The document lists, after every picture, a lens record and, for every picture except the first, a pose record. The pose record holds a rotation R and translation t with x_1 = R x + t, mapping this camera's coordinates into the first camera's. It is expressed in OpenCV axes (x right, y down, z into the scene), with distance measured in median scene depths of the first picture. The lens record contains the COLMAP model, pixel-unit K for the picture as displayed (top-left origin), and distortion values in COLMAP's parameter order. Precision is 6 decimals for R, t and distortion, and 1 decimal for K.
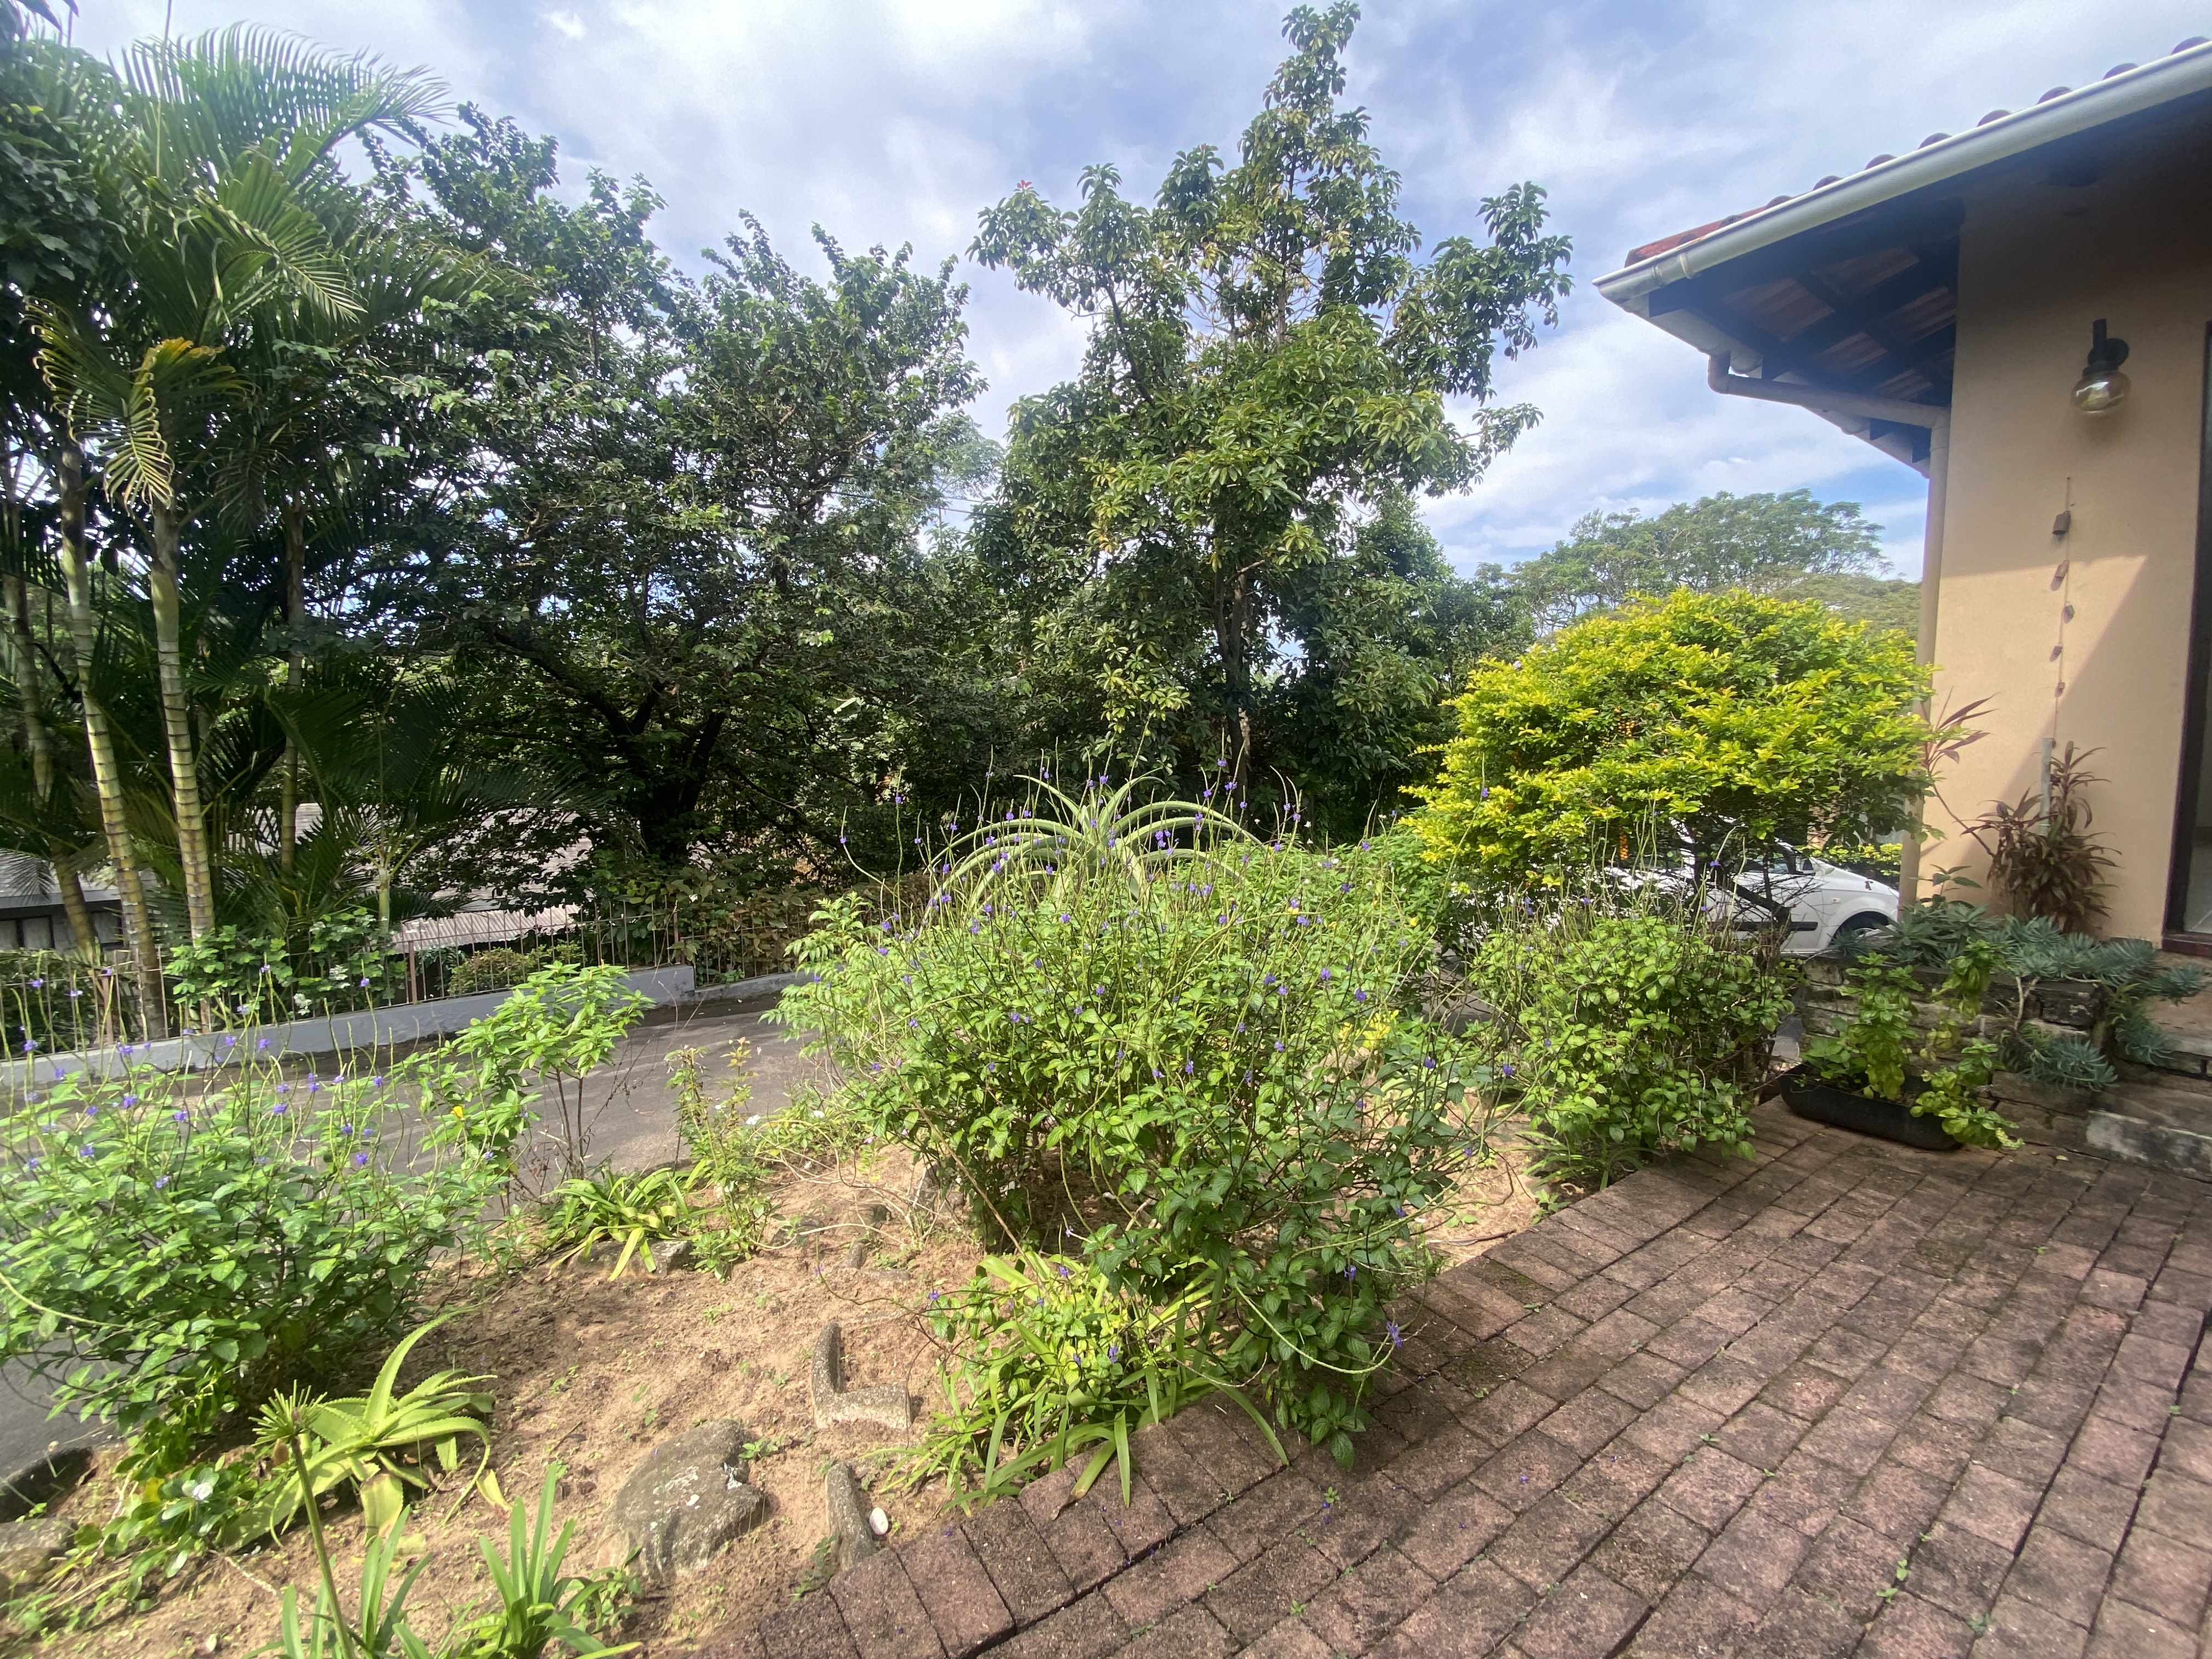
lens RADIAL K [[909.9, 0, 1105.6], [0, 909.9, 828.2], [0, 0, 1]] dist [-0.000238, -0.003013]
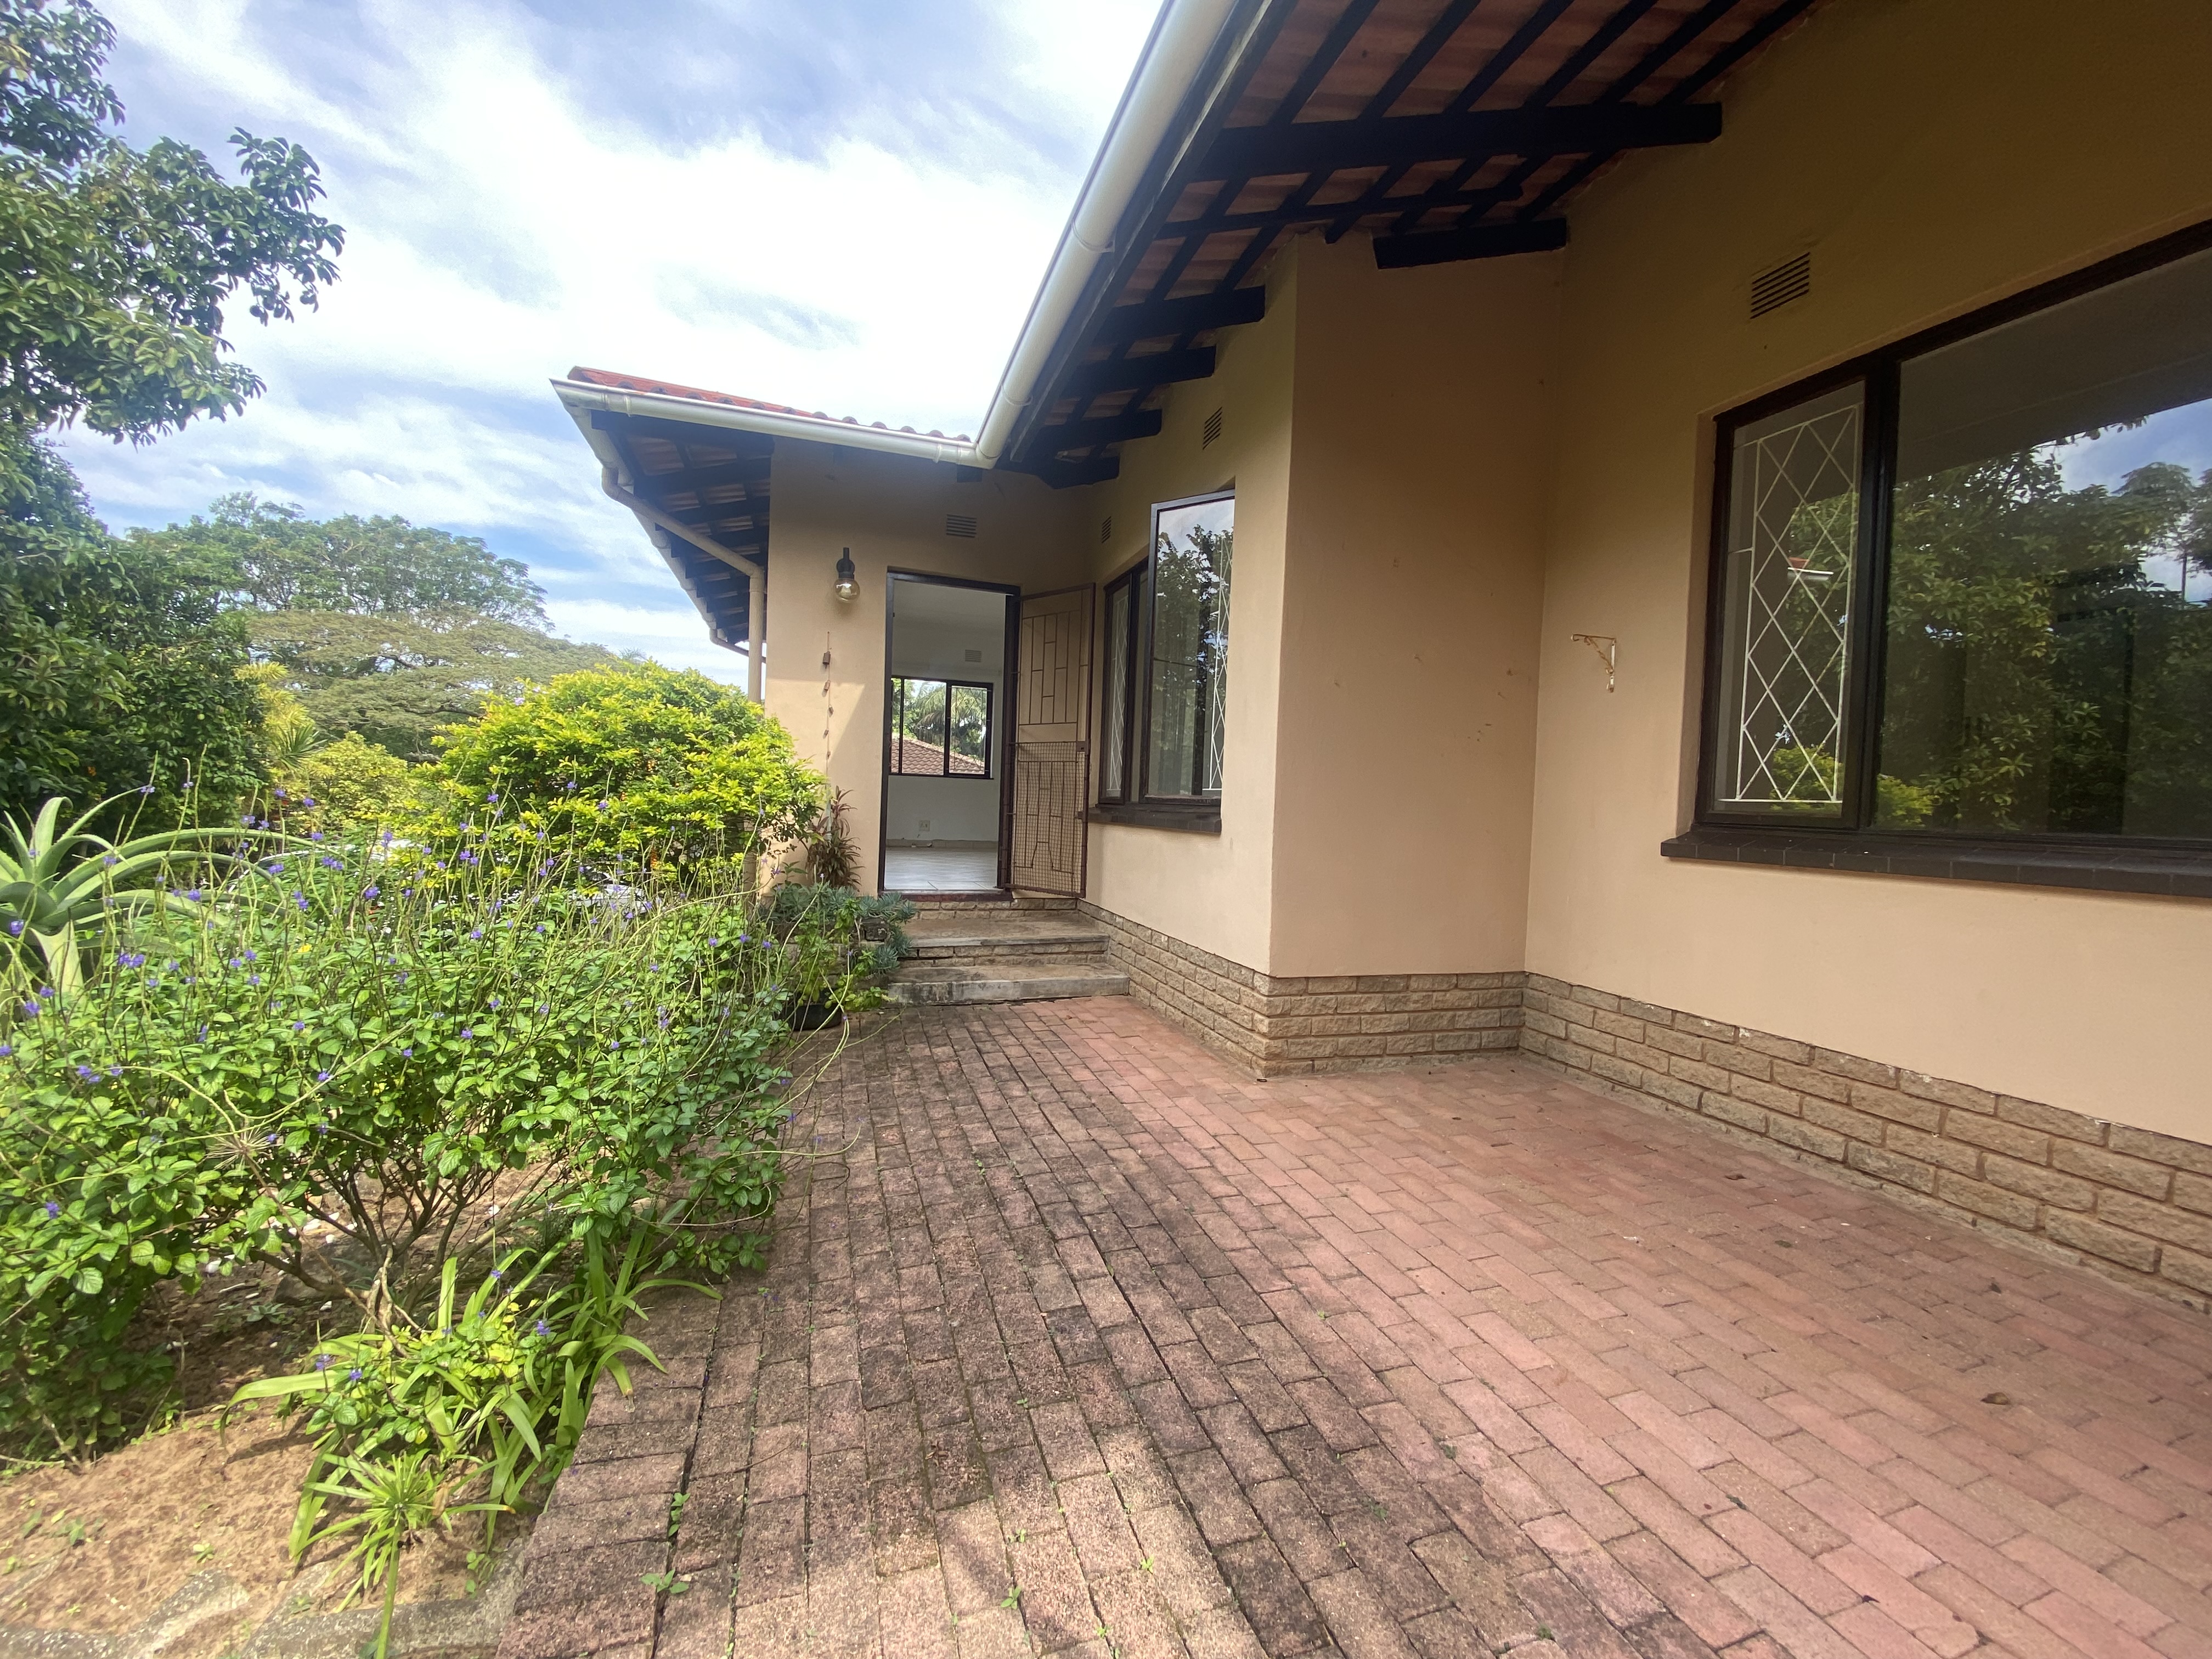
lens RADIAL K [[909.9, 0, 1100.4], [0, 909.9, 828.4], [0, 0, 1]] dist [-0.000238, -0.003013]
pose [[0.302506, -0.013890, 0.953046, -0.387325], [0.046574, 0.998915, -0.000224, 0.007309], [-0.952009, 0.044455, 0.302825, 0.002505]]
